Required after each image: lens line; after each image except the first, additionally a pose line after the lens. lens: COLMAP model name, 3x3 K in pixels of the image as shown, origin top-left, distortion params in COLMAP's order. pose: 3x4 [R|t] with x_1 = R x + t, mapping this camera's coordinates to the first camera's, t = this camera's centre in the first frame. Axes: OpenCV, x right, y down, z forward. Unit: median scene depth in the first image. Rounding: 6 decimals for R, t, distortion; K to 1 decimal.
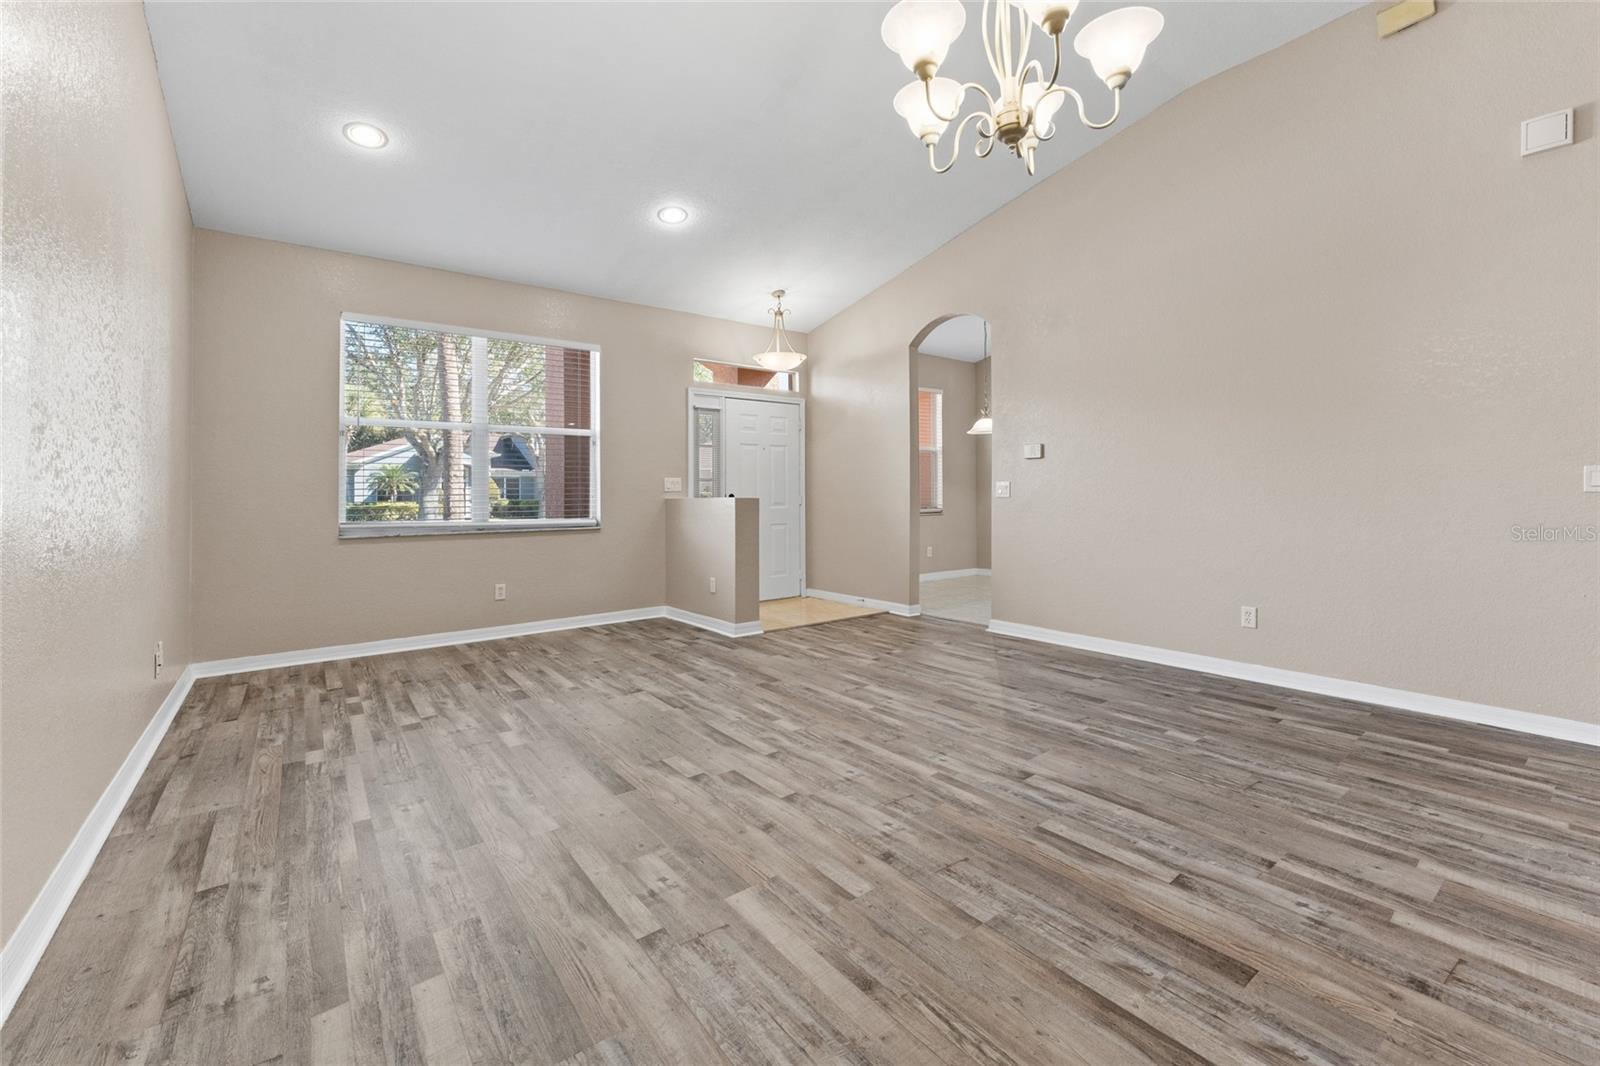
lens RADIAL K [[650.0, 0, 818.0], [0, 650.0, 496.1], [0, 0, 1]] dist [-0.006333, 0.000888]
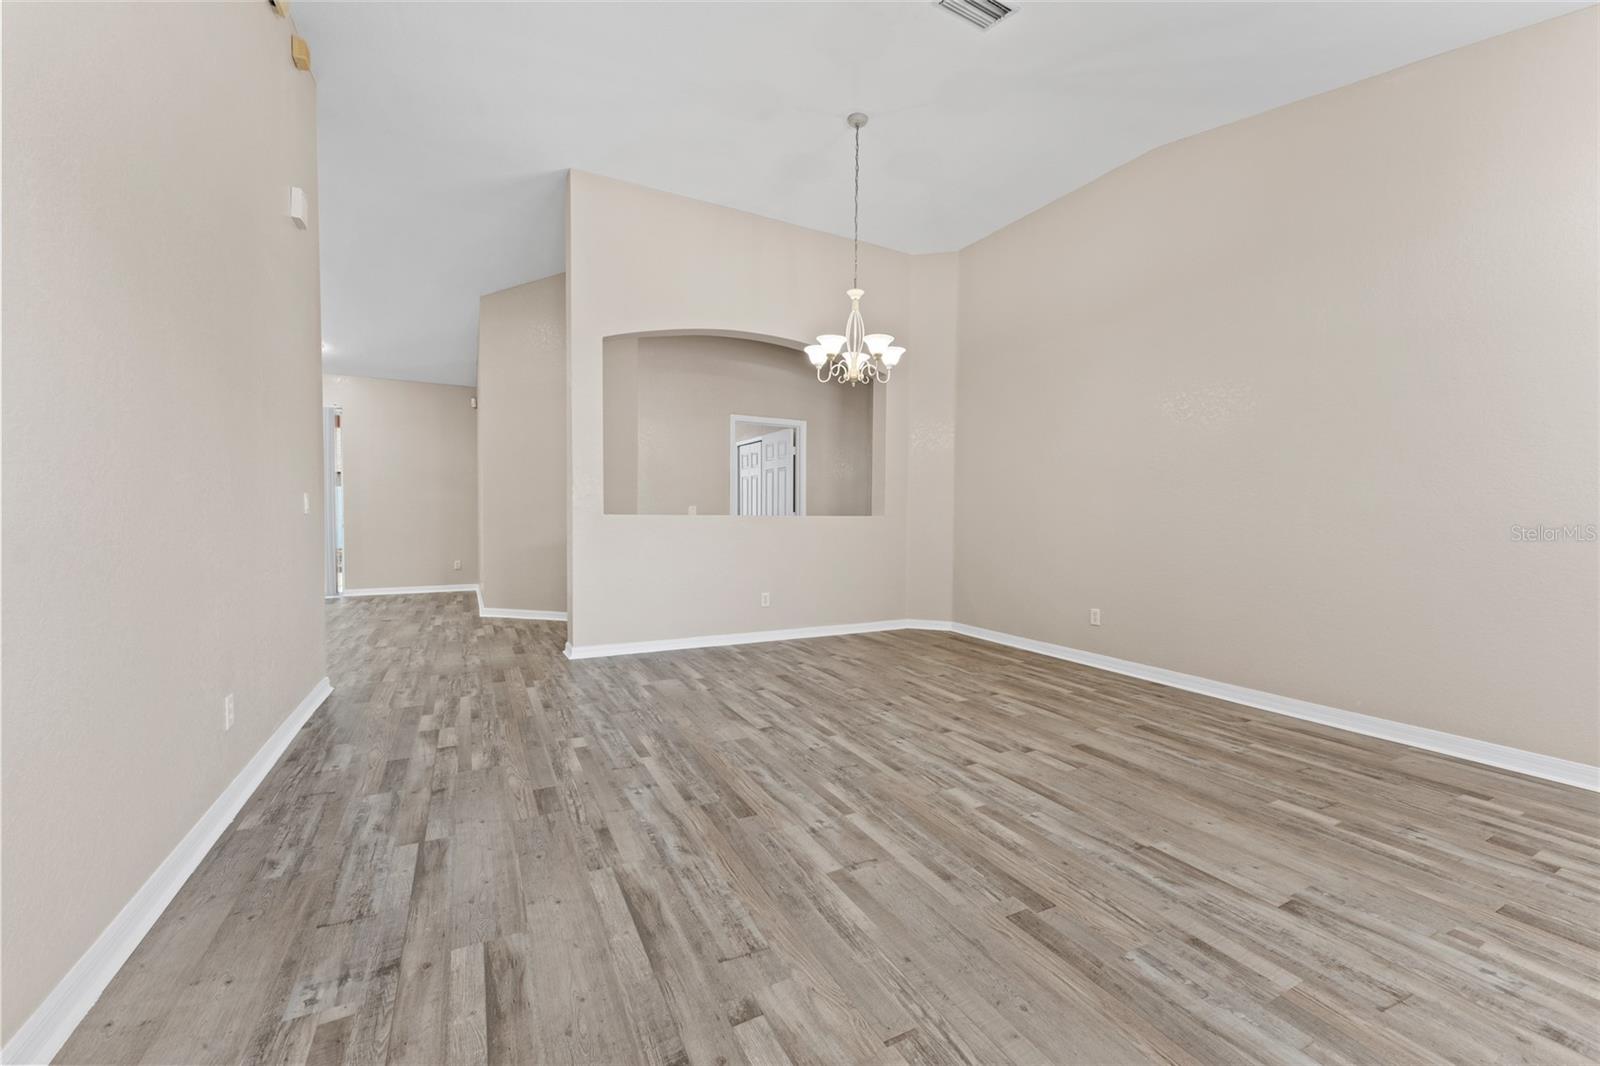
lens RADIAL K [[650.0, 0, 797.0], [0, 650.0, 521.3], [0, 0, 1]] dist [-0.006333, 0.000888]
pose [[-0.980833, -0.001553, 0.194845, 0.000670], [0.000963, 0.999917, 0.012815, -0.010042], [-0.194849, 0.012757, -0.980750, 2.712641]]
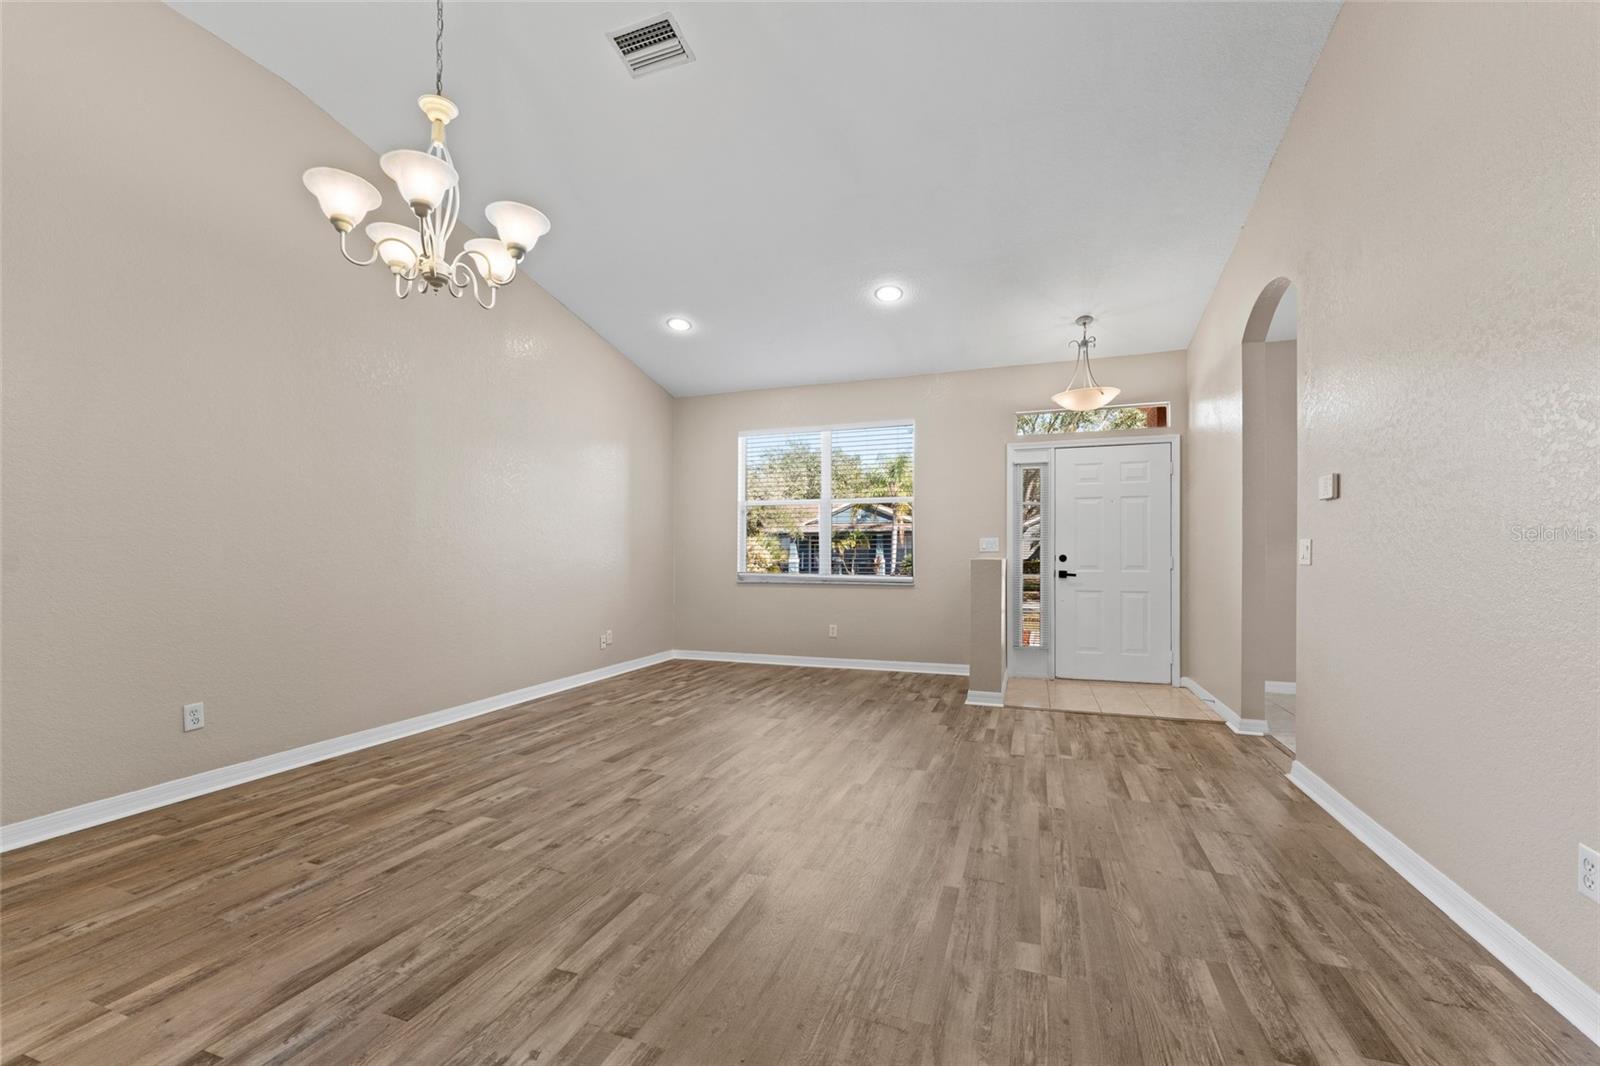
lens RADIAL K [[650.0, 0, 812.3], [0, 650.0, 554.6], [0, 0, 1]] dist [-0.006333, 0.000888]
pose [[0.544869, 0.008295, -0.838480, 1.319503], [-0.007353, 0.999960, 0.005114, -0.016924], [0.838489, 0.003379, 0.544908, 0.679054]]
